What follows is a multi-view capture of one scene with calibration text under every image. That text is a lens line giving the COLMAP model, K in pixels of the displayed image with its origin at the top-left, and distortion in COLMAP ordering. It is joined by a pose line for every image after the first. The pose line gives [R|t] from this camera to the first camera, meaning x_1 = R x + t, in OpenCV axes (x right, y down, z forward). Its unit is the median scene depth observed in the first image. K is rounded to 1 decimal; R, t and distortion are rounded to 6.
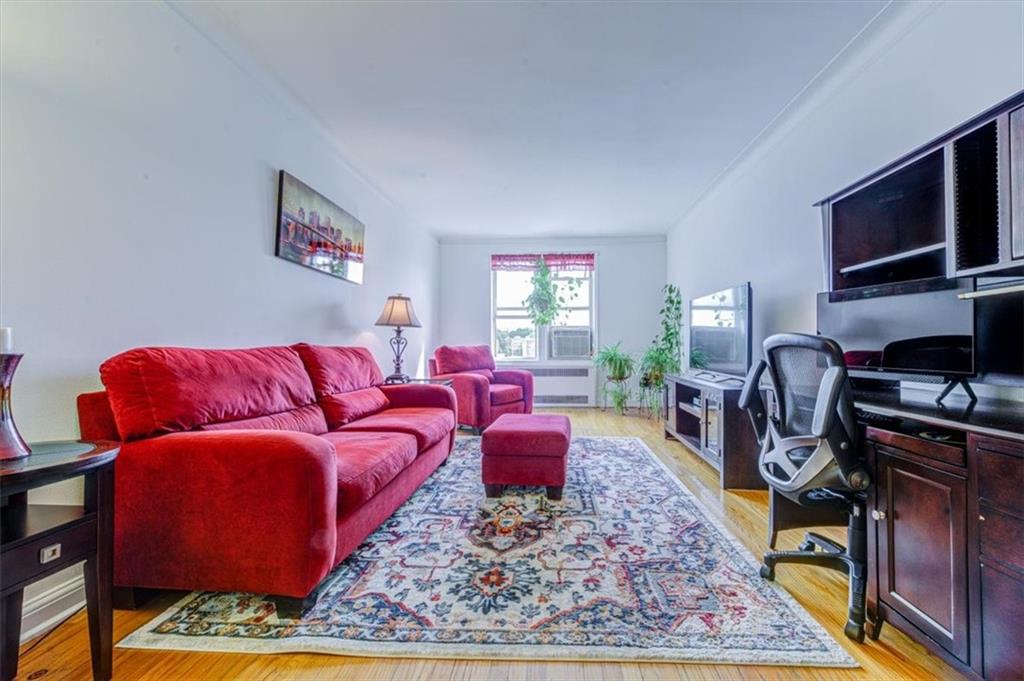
lens RADIAL K [[405.4, 0, 532.4], [0, 405.4, 339.7], [0, 0, 1]] dist [0.005426, -0.000874]
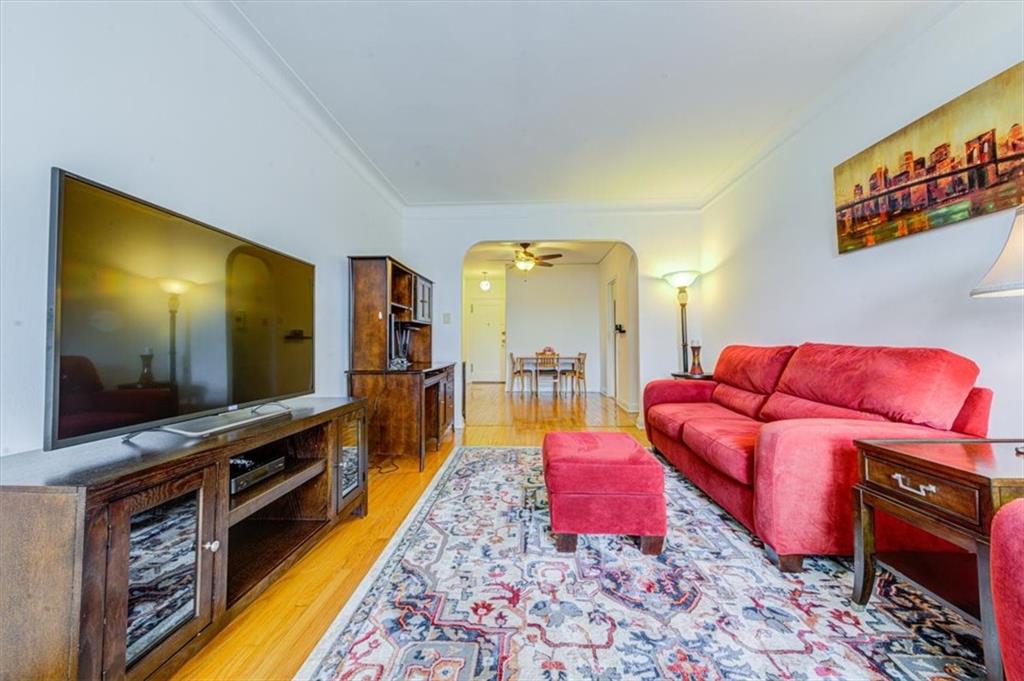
lens RADIAL K [[405.4, 0, 513.2], [0, 405.4, 337.4], [0, 0, 1]] dist [0.005426, -0.000874]
pose [[-0.999979, 0.000364, -0.006528, 0.184487], [0.000551, 0.999589, -0.028661, 0.026683], [0.006515, -0.028664, -0.999568, 2.027750]]
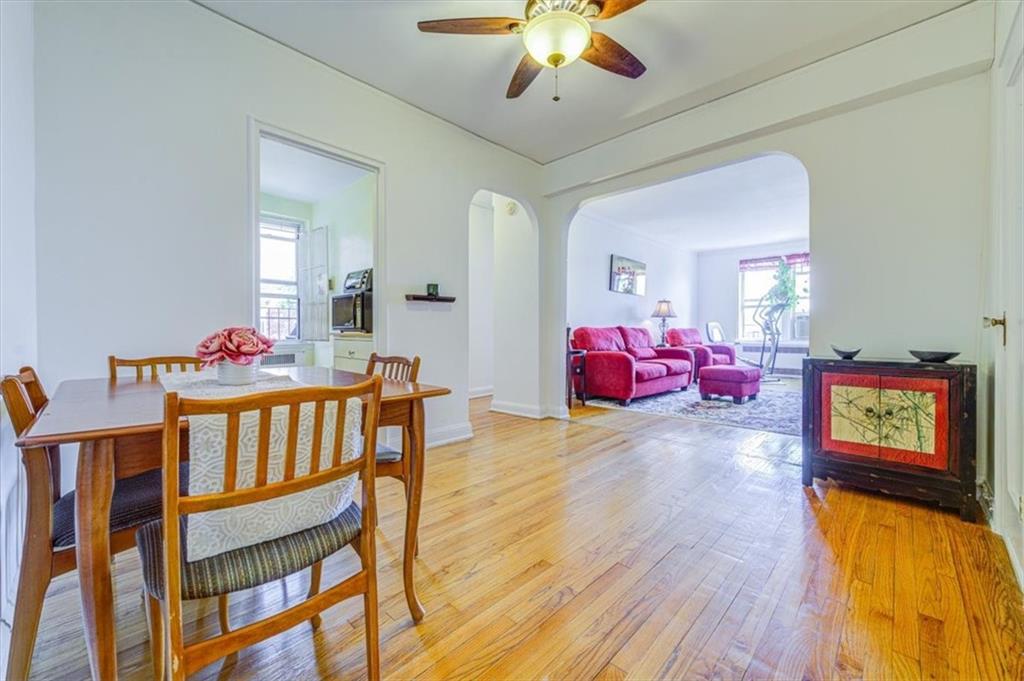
lens RADIAL K [[405.4, 0, 510.2], [0, 405.4, 339.6], [0, 0, 1]] dist [0.005426, -0.000874]
pose [[0.751930, 0.016397, -0.659038, 0.518969], [0.006034, 0.999478, 0.031752, 0.008802], [0.659215, -0.027852, 0.751439, -1.211140]]
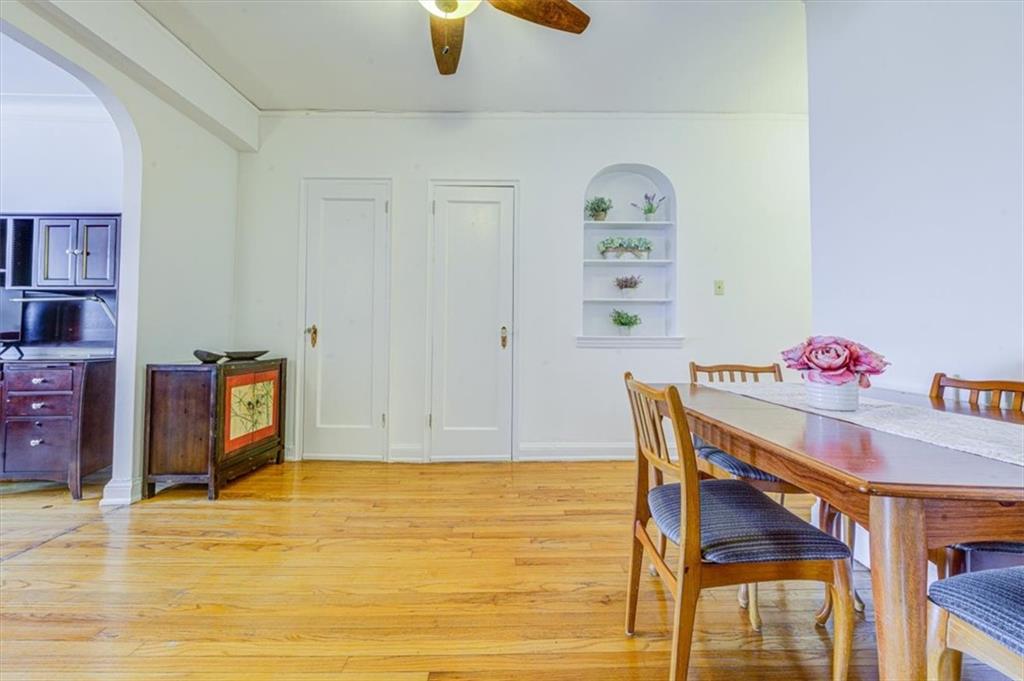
lens RADIAL K [[405.4, 0, 514.9], [0, 405.4, 327.5], [0, 0, 1]] dist [0.005426, -0.000874]
pose [[-0.051944, 0.030403, 0.998187, -0.515498], [-0.016157, 0.999380, -0.031280, 0.023610], [-0.998519, -0.017752, -0.051420, -0.661215]]
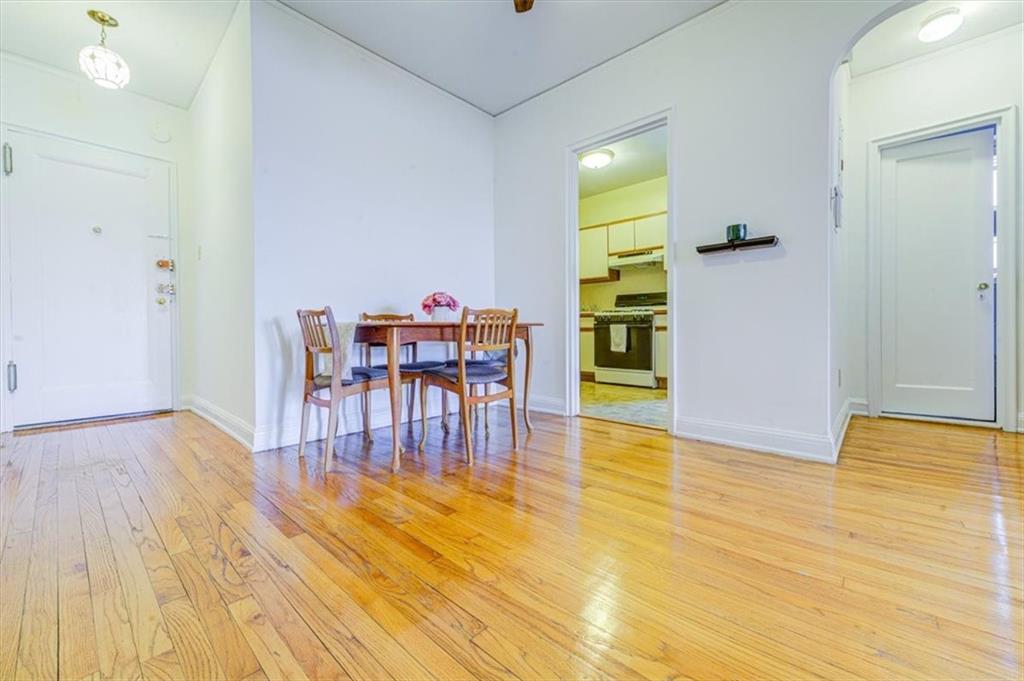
lens RADIAL K [[405.4, 0, 513.3], [0, 405.4, 335.3], [0, 0, 1]] dist [0.005426, -0.000874]
pose [[-0.638468, 0.018107, -0.769436, 0.553306], [0.017049, 0.999811, 0.009382, 0.107912], [0.769460, -0.007128, -0.638655, -0.239767]]
